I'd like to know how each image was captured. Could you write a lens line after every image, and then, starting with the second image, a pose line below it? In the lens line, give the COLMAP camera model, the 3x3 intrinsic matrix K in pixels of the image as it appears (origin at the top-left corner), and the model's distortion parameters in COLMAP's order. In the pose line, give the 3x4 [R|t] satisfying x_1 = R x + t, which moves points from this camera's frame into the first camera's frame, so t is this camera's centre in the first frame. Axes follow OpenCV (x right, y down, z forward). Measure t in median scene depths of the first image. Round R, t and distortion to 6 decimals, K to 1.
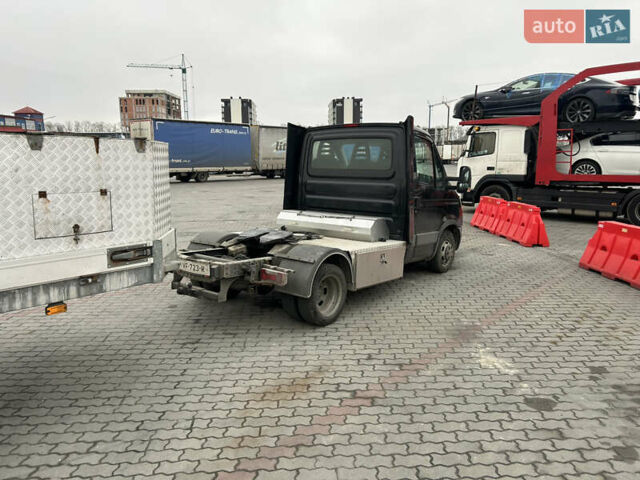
lens RADIAL K [[480.2, 0, 320.0], [0, 480.2, 240.0], [0, 0, 1]] dist [0.027954, -0.005107]
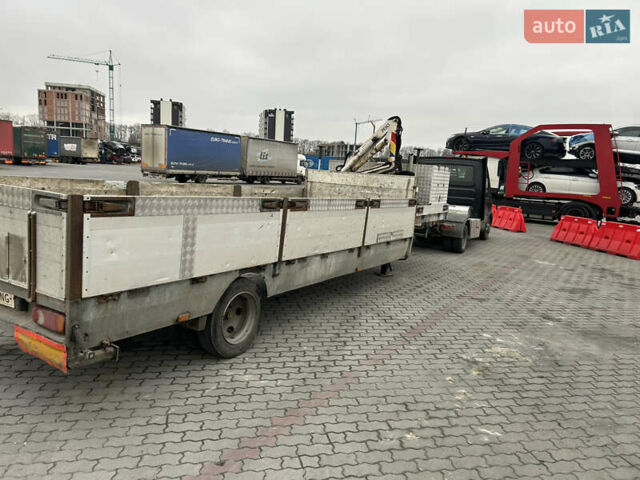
lens RADIAL K [[488.4, 0, 320.0], [0, 488.4, 240.0], [0, 0, 1]] dist [0.054658, -0.071203]
pose [[0.983511, 0.032523, 0.177901, -0.345672], [-0.028414, 0.999269, -0.025595, 0.066891], [-0.178604, 0.020118, 0.983715, -0.359008]]
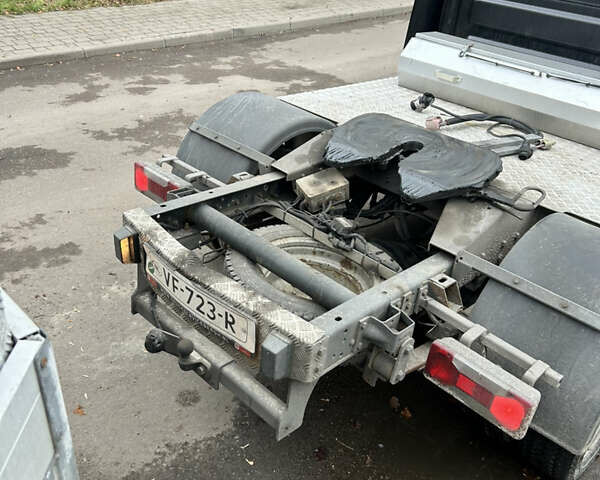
lens RADIAL K [[604.3, 0, 297.9], [0, 604.3, 252.5], [0, 0, 1]] dist [0.014171, 0.005385]
pose [[0.991577, 0.116846, -0.055870, -0.060481], [-0.086903, 0.920095, 0.381933, -0.037229], [0.096033, -0.373861, 0.922500, 0.222817]]
